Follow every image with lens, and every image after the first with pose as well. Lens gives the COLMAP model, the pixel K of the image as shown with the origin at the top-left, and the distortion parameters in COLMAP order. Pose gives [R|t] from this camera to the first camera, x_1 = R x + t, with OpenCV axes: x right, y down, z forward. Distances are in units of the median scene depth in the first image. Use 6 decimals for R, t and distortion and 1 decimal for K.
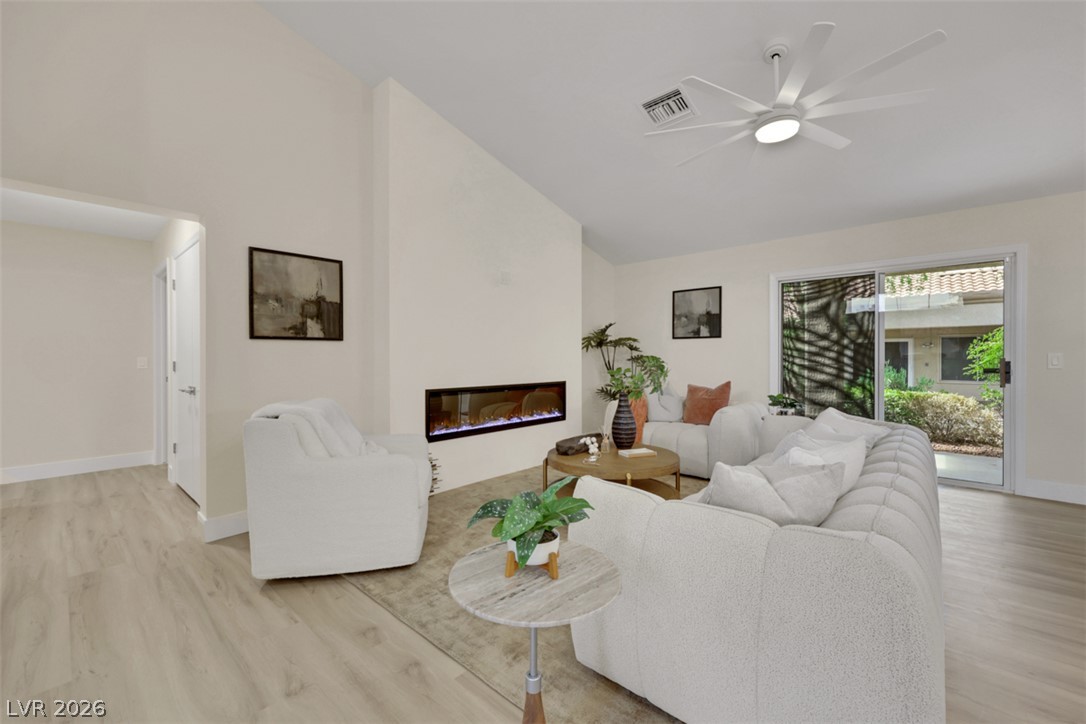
lens RADIAL K [[437.1, 0, 540.2], [0, 437.1, 357.9], [0, 0, 1]] dist [-0.005117, 0.002267]
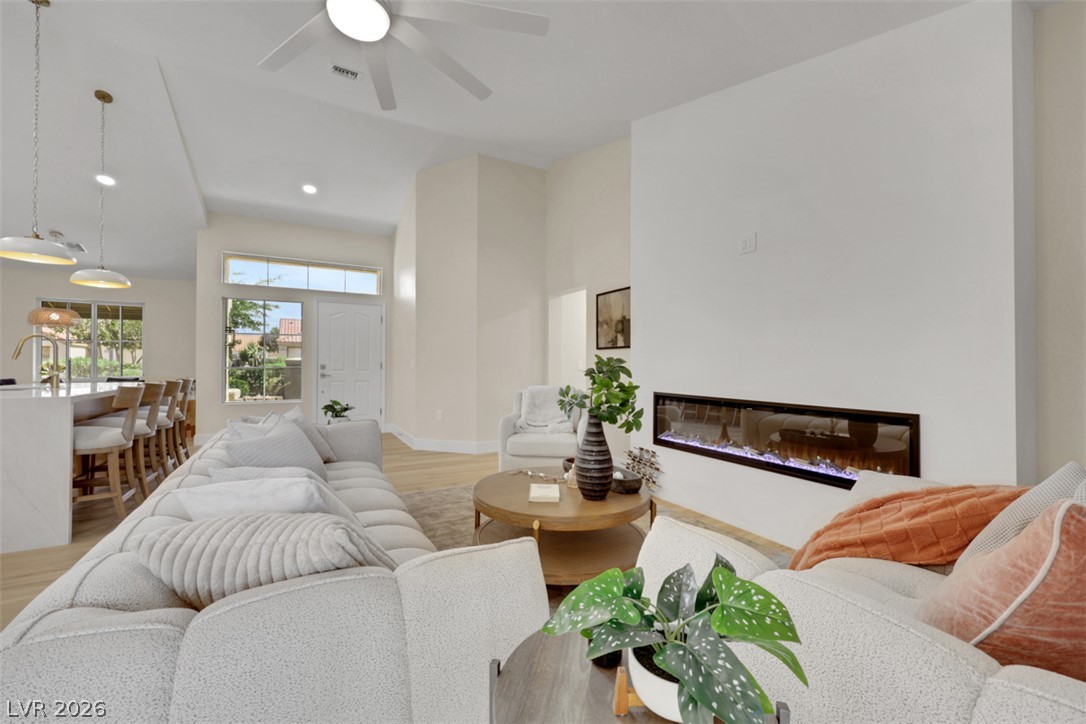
lens RADIAL K [[437.1, 0, 546.3], [0, 437.1, 363.4], [0, 0, 1]] dist [-0.005117, 0.002267]
pose [[-0.311531, -0.001377, -0.950235, 0.726593], [-0.006100, 0.999981, 0.000550, 0.006373], [0.950216, 0.005968, -0.311534, 0.992123]]
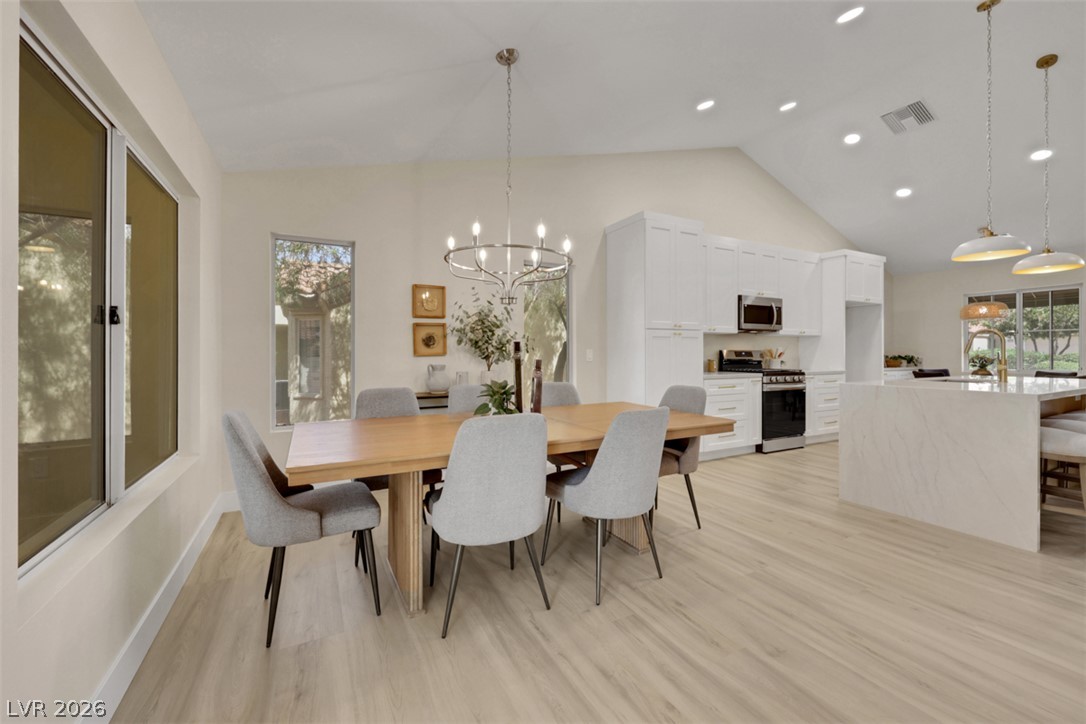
lens RADIAL K [[437.1, 0, 543.6], [0, 437.1, 354.3], [0, 0, 1]] dist [-0.005117, 0.002267]
pose [[-0.939156, 0.002646, 0.343481, 0.767939], [0.004707, 0.999976, 0.005167, -0.001748], [-0.343459, 0.006469, -0.939145, 0.919667]]
